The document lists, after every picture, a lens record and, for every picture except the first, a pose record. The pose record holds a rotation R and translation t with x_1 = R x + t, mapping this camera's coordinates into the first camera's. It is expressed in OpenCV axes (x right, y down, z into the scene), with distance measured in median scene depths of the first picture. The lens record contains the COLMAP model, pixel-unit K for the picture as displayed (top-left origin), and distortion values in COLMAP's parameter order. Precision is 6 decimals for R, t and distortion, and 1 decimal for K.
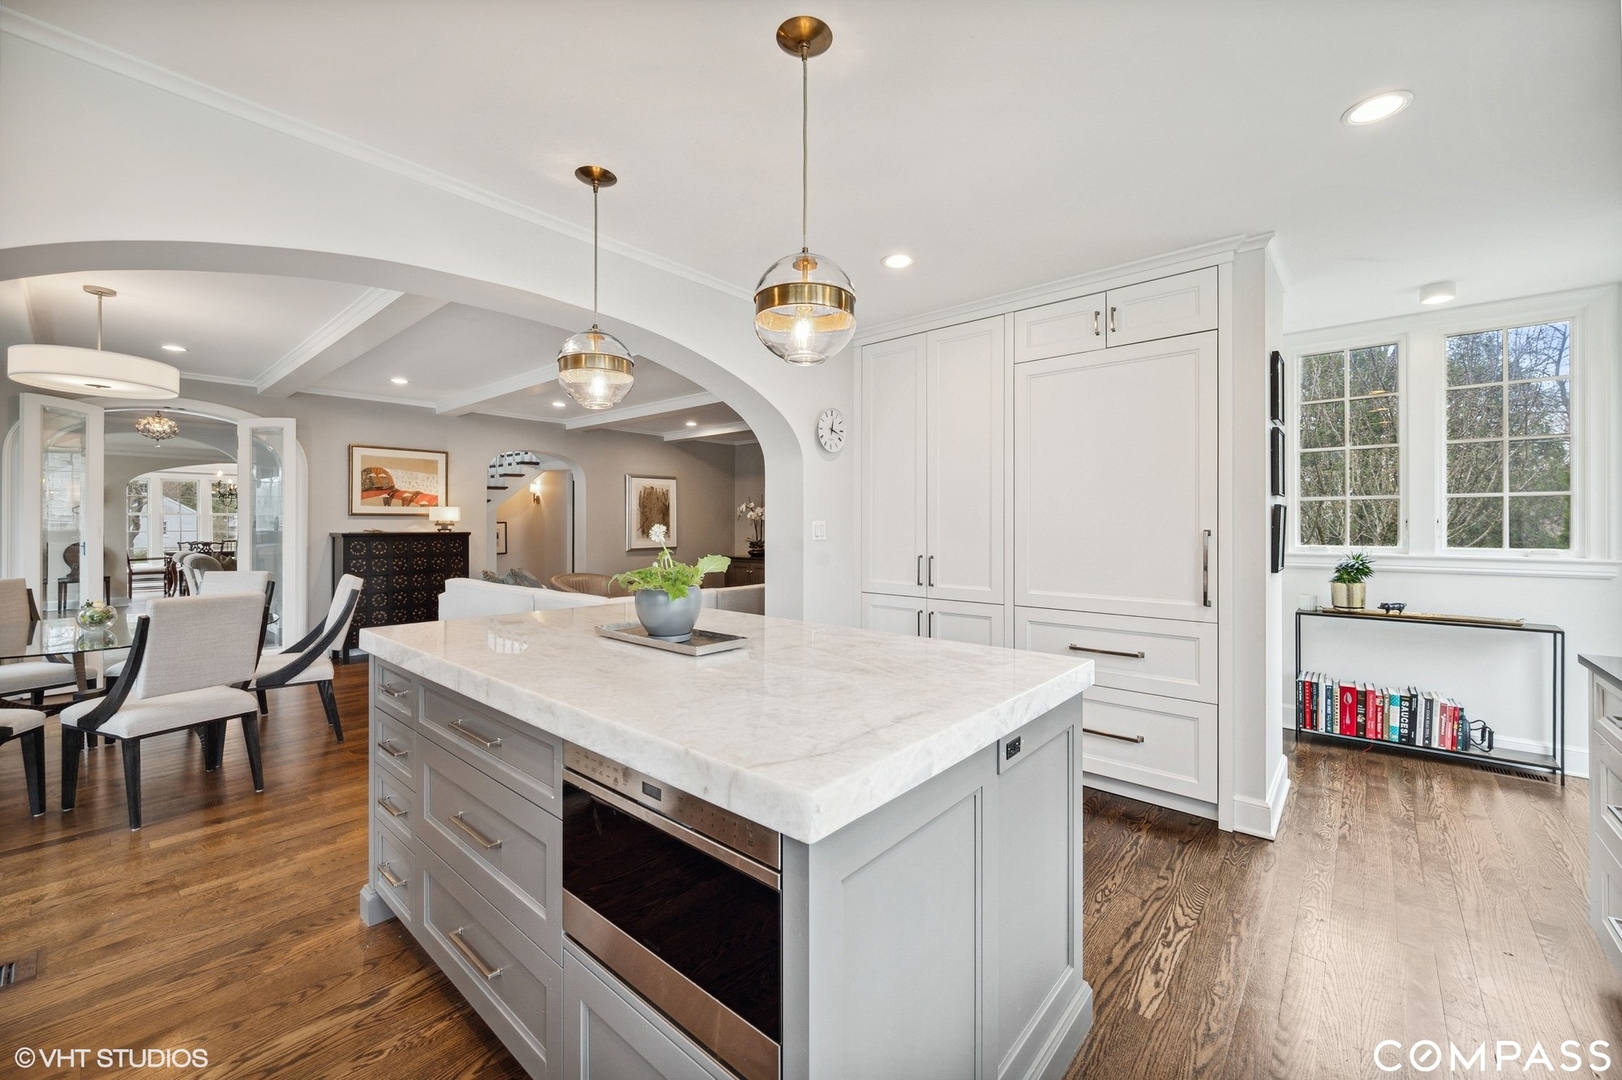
lens RADIAL K [[651.1, 0, 810.5], [0, 651.1, 524.9], [0, 0, 1]] dist [-0.006462, -0.000600]
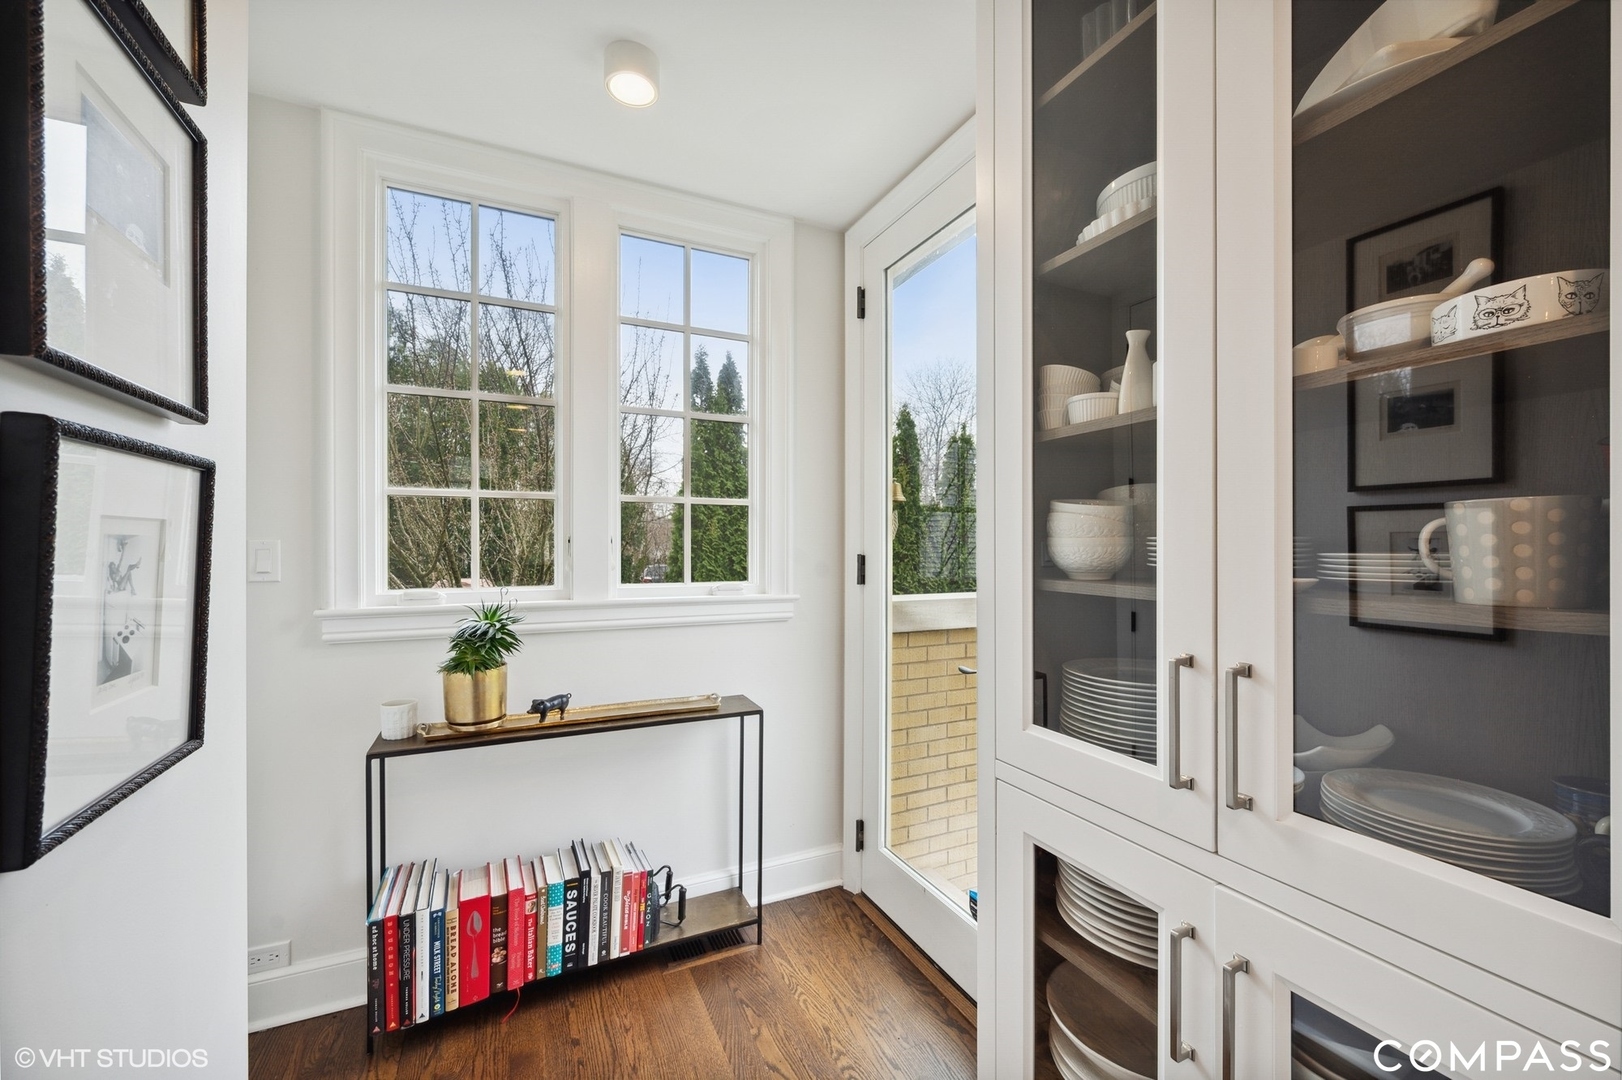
lens RADIAL K [[651.1, 0, 814.6], [0, 651.1, 541.6], [0, 0, 1]] dist [-0.006462, -0.000600]
pose [[0.381924, 0.008017, 0.924159, 0.496228], [-0.003911, 0.999967, -0.007058, -0.001522], [-0.924185, -0.000919, 0.381943, 0.603483]]
